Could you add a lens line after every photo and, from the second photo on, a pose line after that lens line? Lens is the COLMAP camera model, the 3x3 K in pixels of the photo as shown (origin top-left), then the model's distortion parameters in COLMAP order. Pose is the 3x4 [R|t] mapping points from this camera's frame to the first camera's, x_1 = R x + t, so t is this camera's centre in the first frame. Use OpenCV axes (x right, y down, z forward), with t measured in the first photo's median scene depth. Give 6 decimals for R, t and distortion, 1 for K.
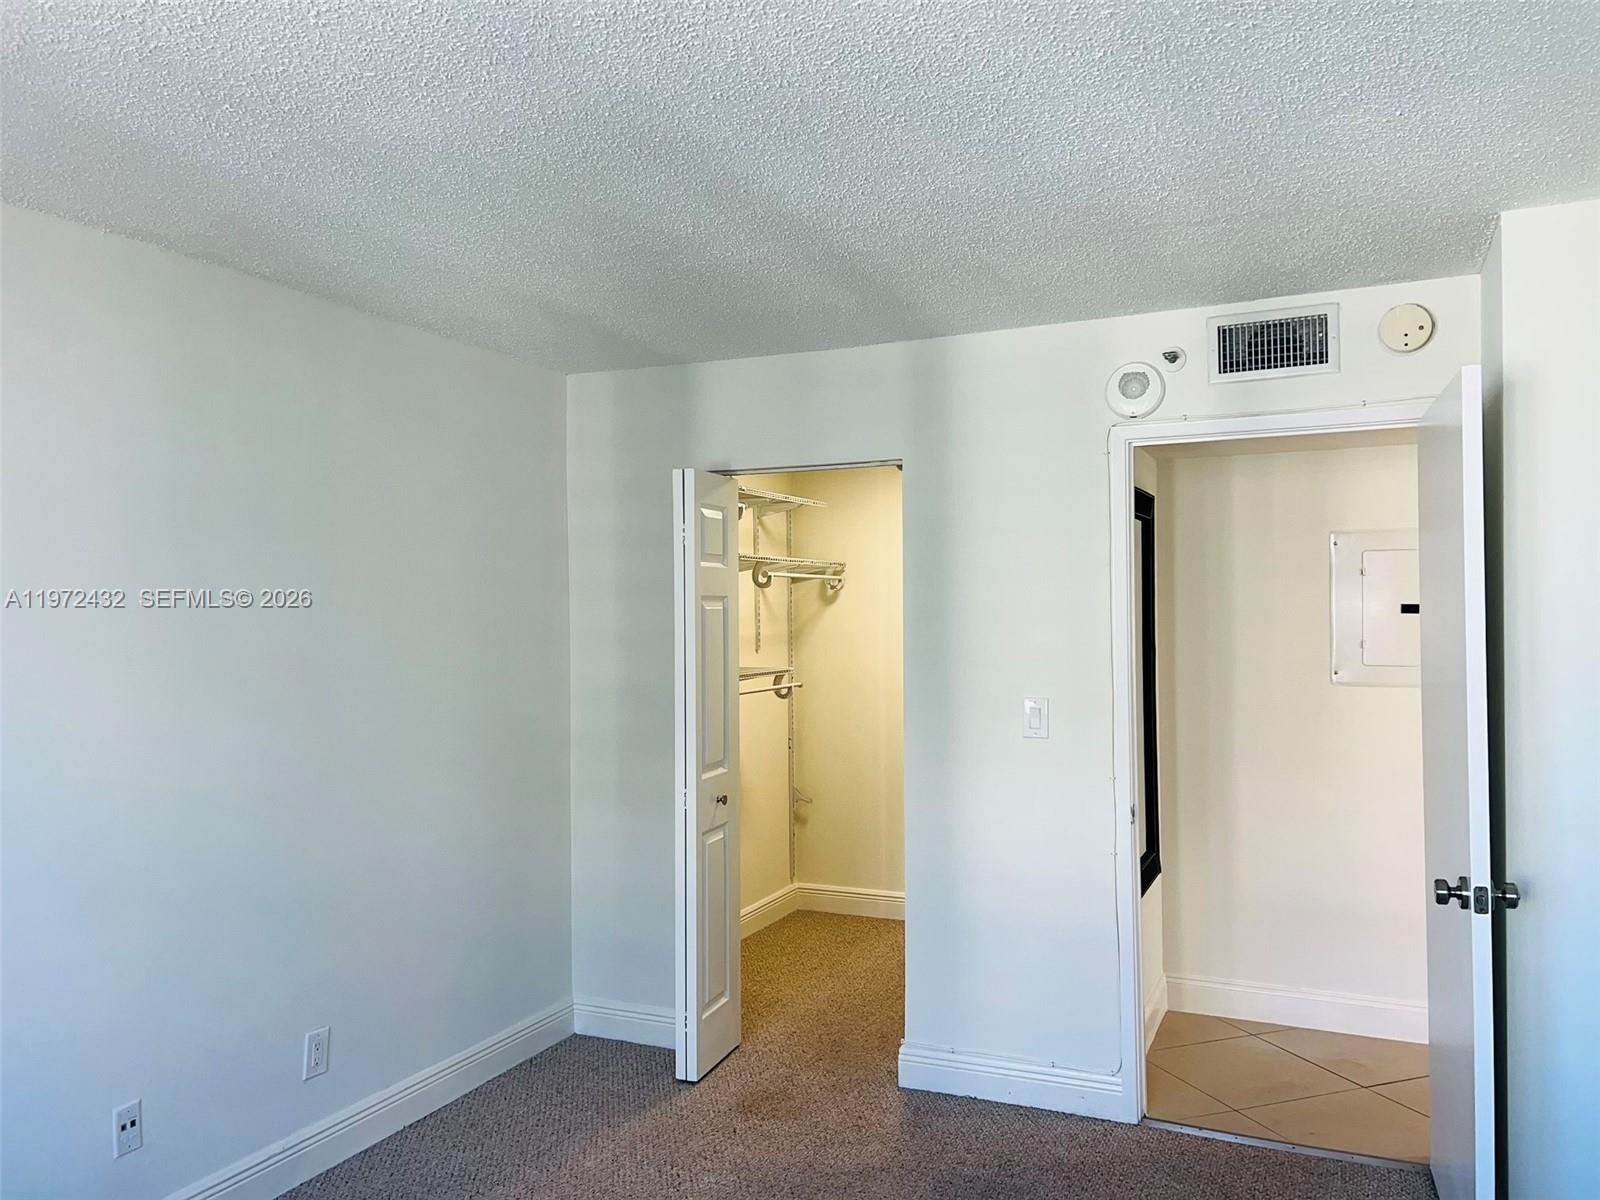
lens RADIAL K [[1199.4, 0, 806.4], [0, 1199.4, 602.3], [0, 0, 1]] dist [0.077423, -0.097006]
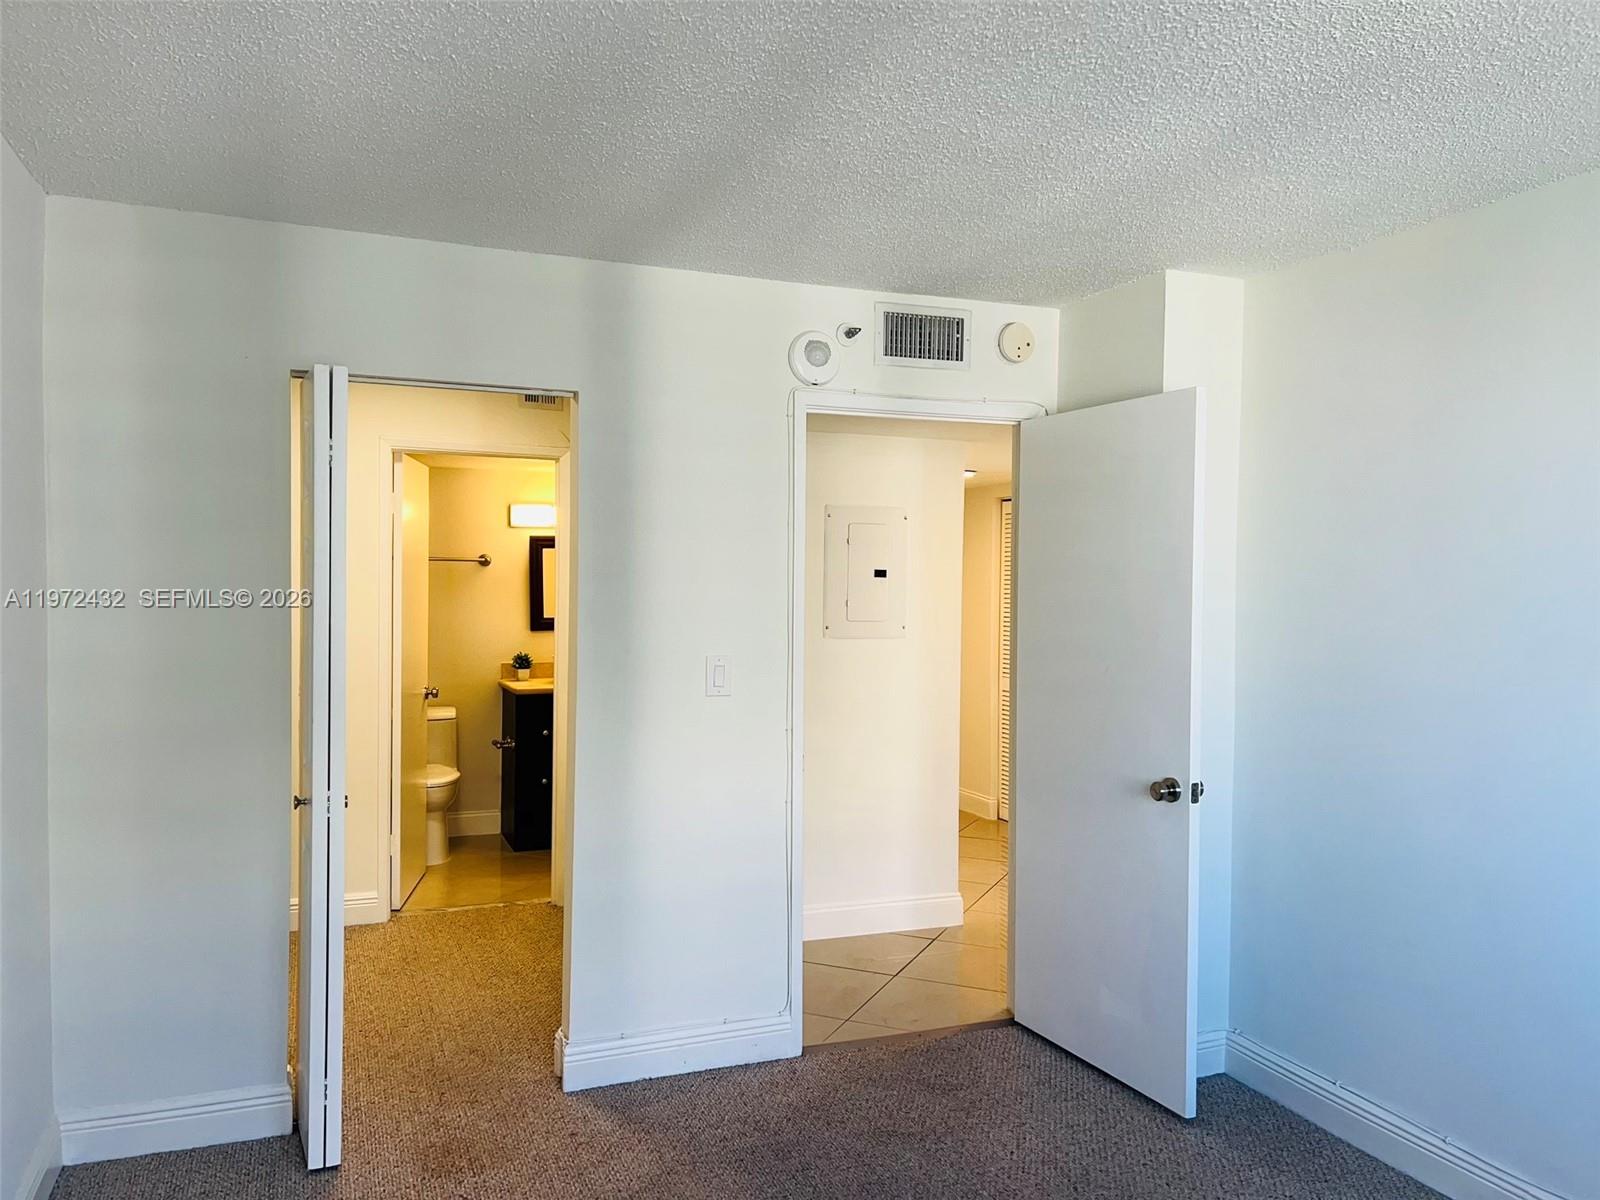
lens RADIAL K [[1199.4, 0, 799.2], [0, 1199.4, 605.5], [0, 0, 1]] dist [0.077423, -0.097006]
pose [[0.694266, 0.002053, 0.719715, -0.486044], [-0.024652, 0.999477, 0.020929, 0.016824], [-0.719296, -0.032273, 0.693954, 0.283164]]
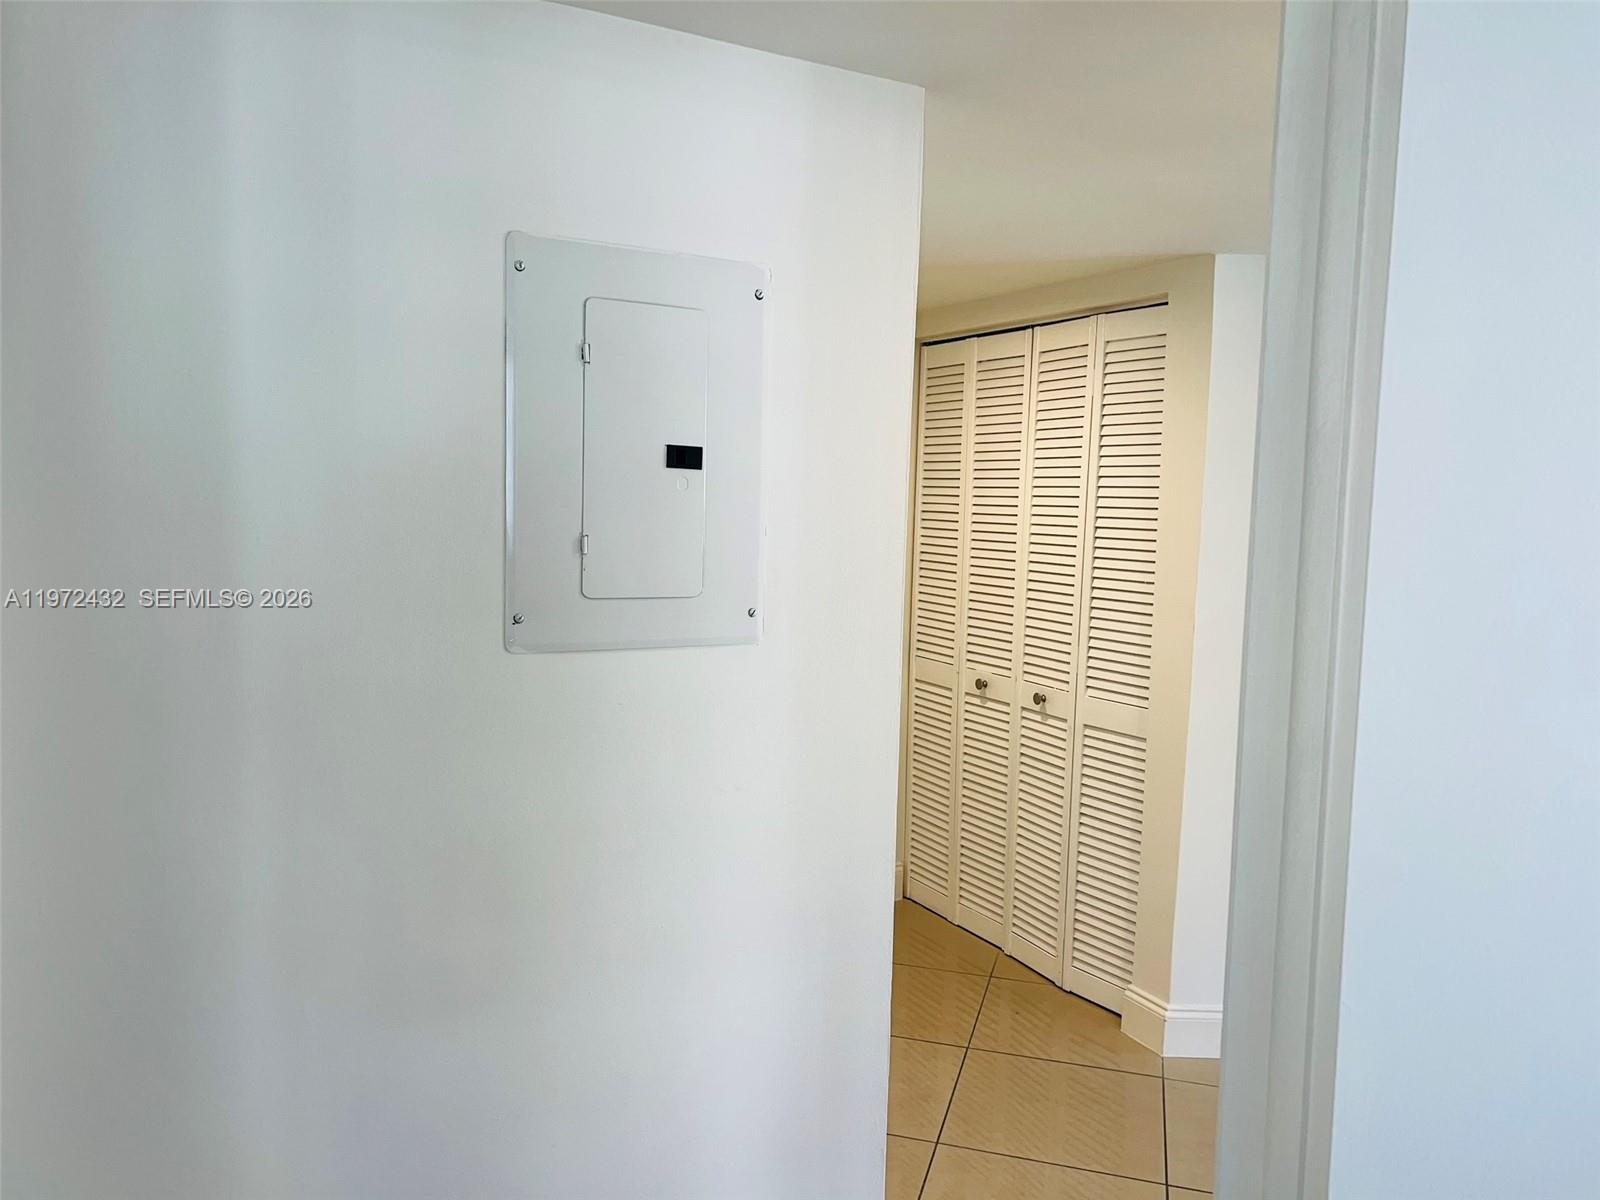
lens RADIAL K [[1199.4, 0, 797.9], [0, 1199.4, 598.7], [0, 0, 1]] dist [0.077423, -0.097006]
pose [[0.592337, -0.047586, 0.804283, 0.241995], [-0.036853, 0.995609, 0.086048, 0.019186], [-0.804847, -0.080610, 0.587983, 0.878948]]
